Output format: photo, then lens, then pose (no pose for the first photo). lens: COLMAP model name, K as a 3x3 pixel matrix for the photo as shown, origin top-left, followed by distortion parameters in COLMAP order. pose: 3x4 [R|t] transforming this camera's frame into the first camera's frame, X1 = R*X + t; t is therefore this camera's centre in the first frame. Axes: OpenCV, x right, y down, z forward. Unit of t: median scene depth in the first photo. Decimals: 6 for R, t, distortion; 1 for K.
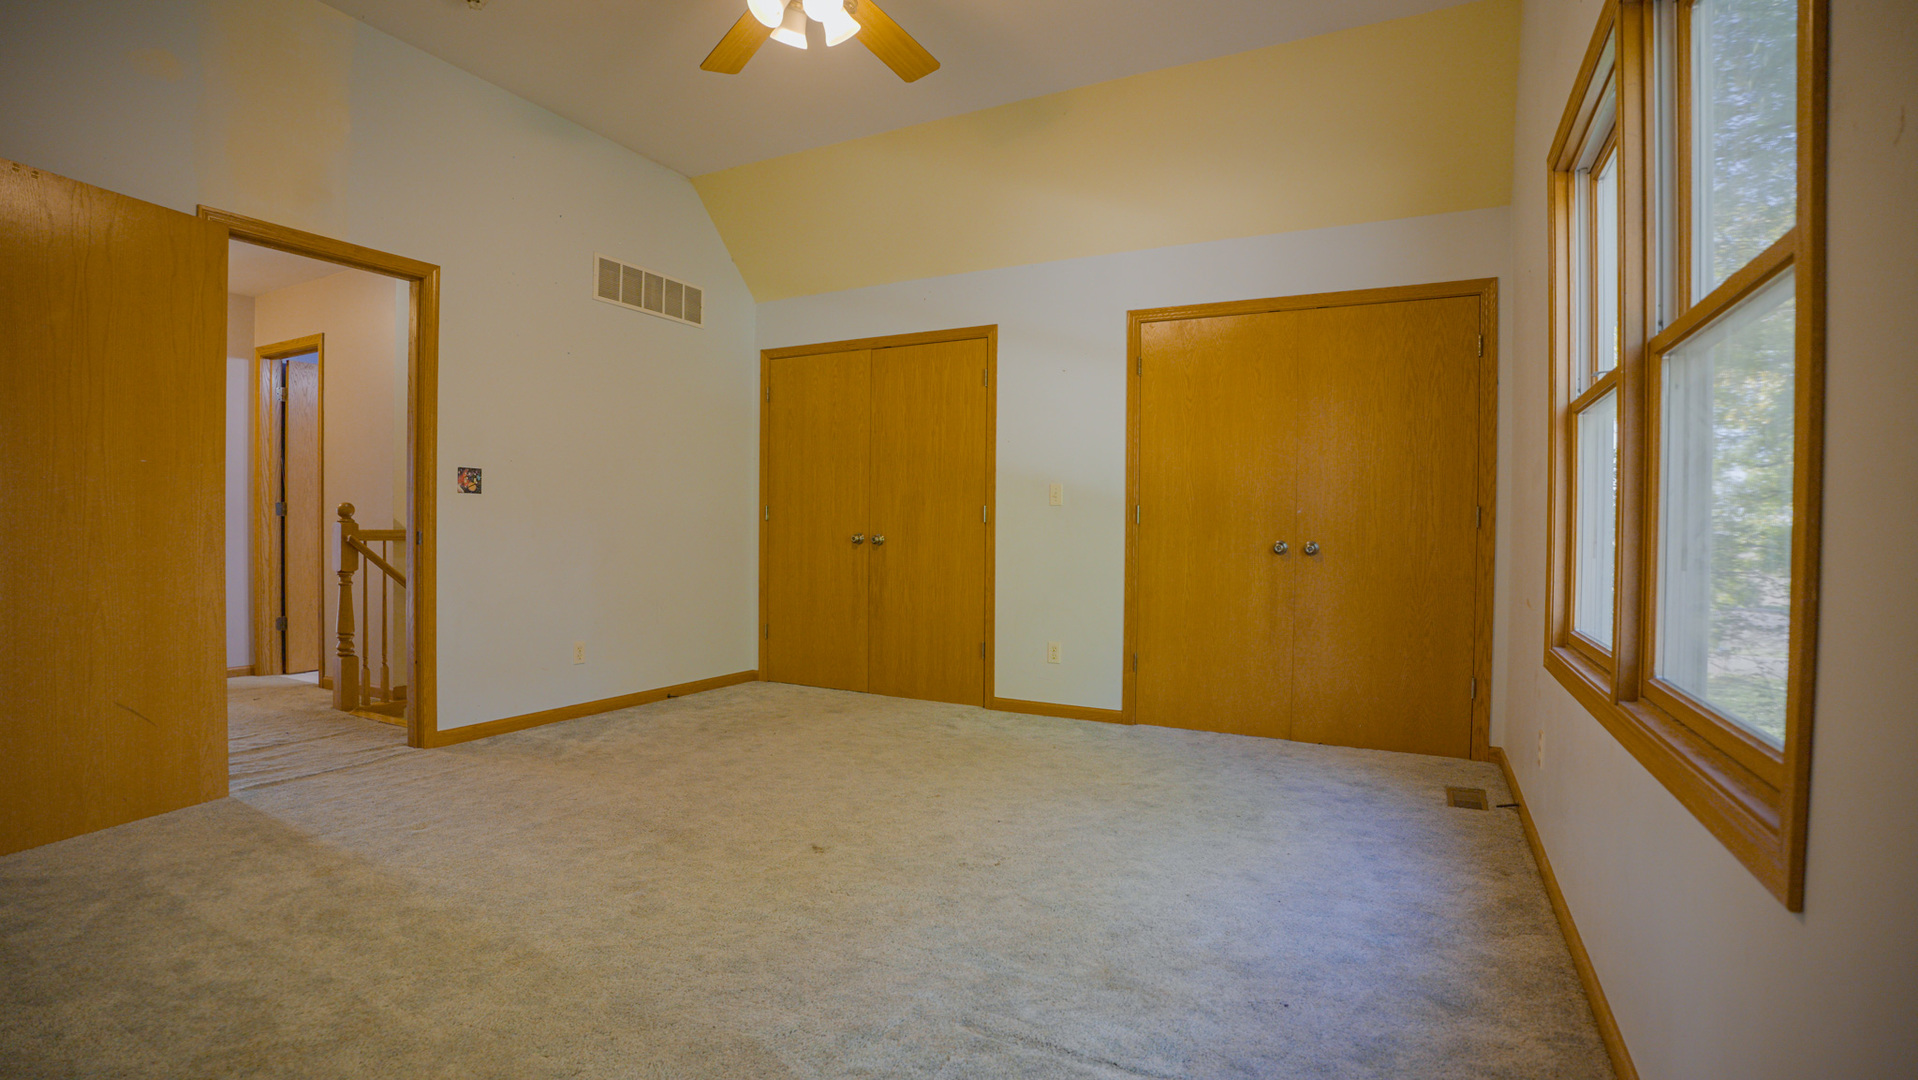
lens RADIAL K [[874.3, 0, 959.0], [0, 874.3, 540.0], [0, 0, 1]] dist [-0.061399, 0.000664]
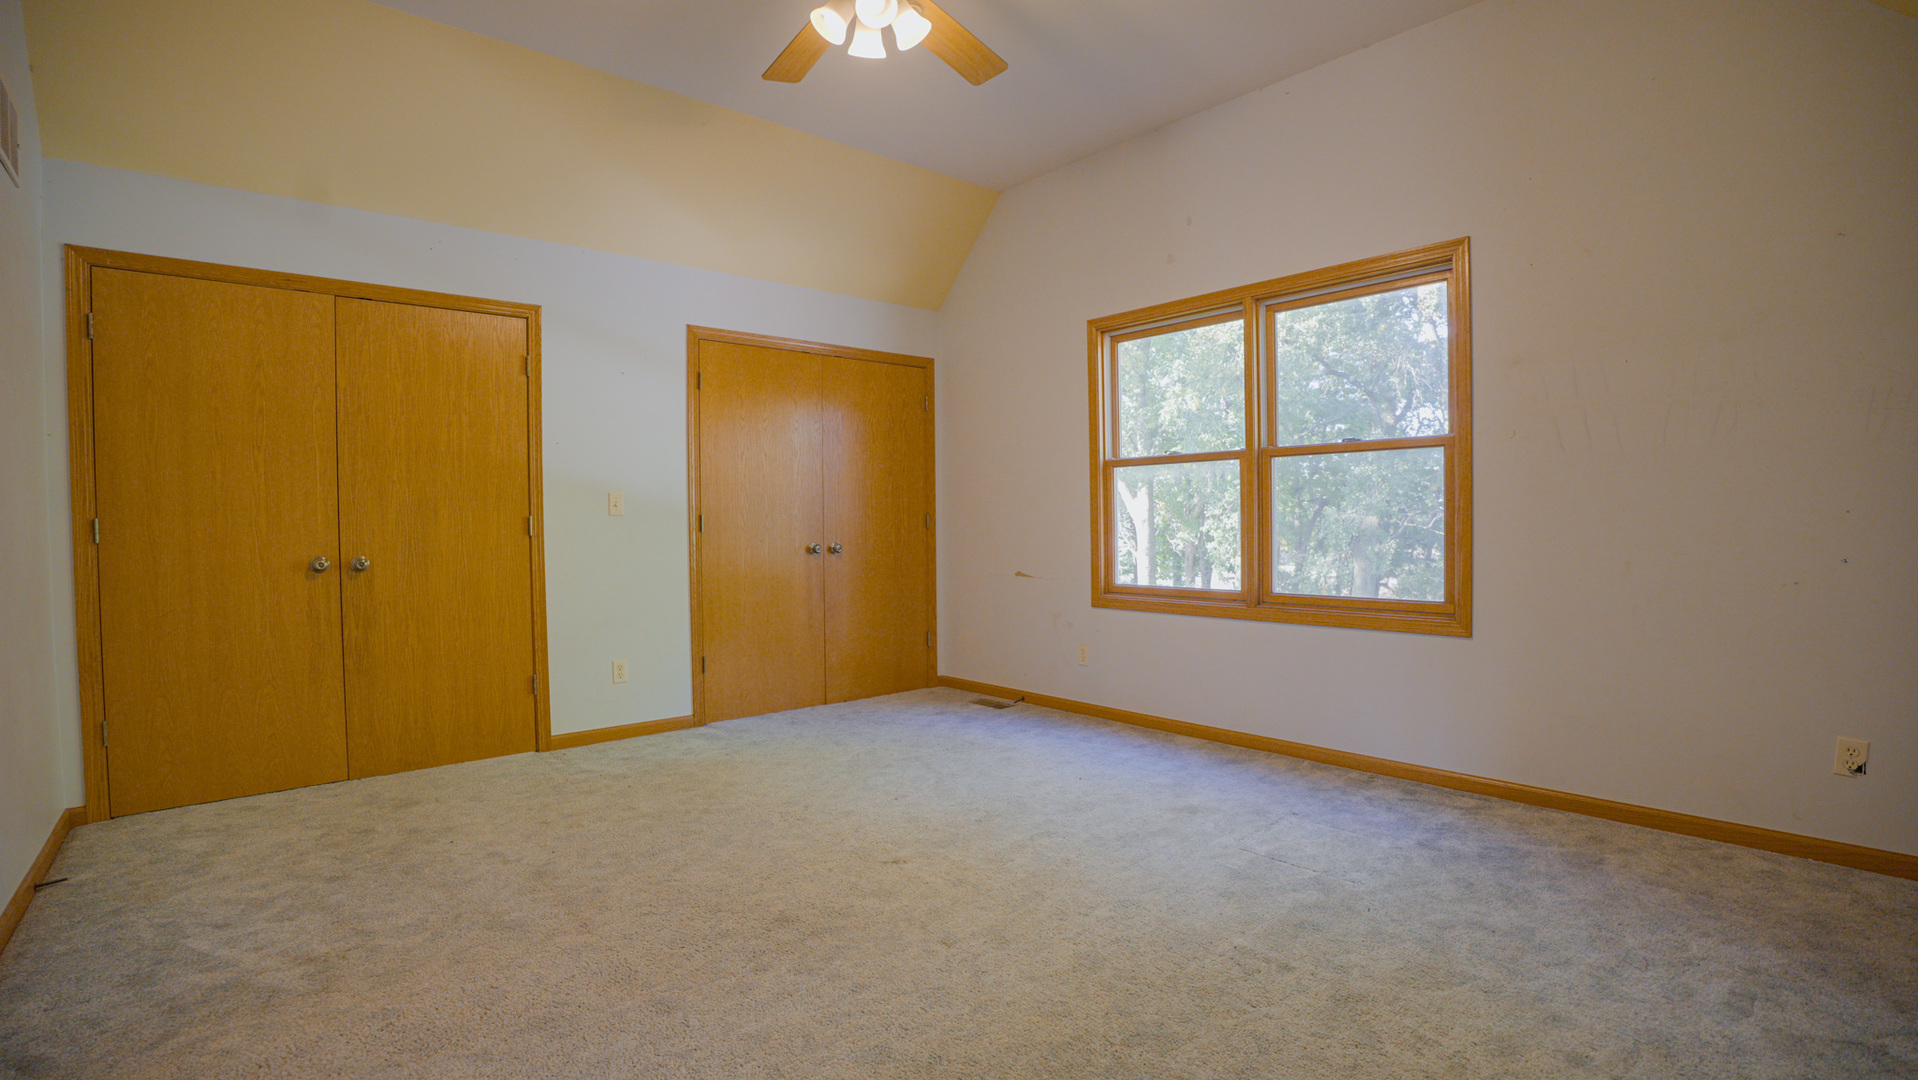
lens RADIAL K [[933.5, 0, 840.3], [0, 933.5, 540.1], [0, 0, 1]] dist [-0.065955, 0.000285]
pose [[0.402097, -0.031208, 0.915065, -0.751090], [0.033776, 0.999244, 0.019237, -0.025499], [-0.914974, 0.023172, 0.402847, 0.400878]]
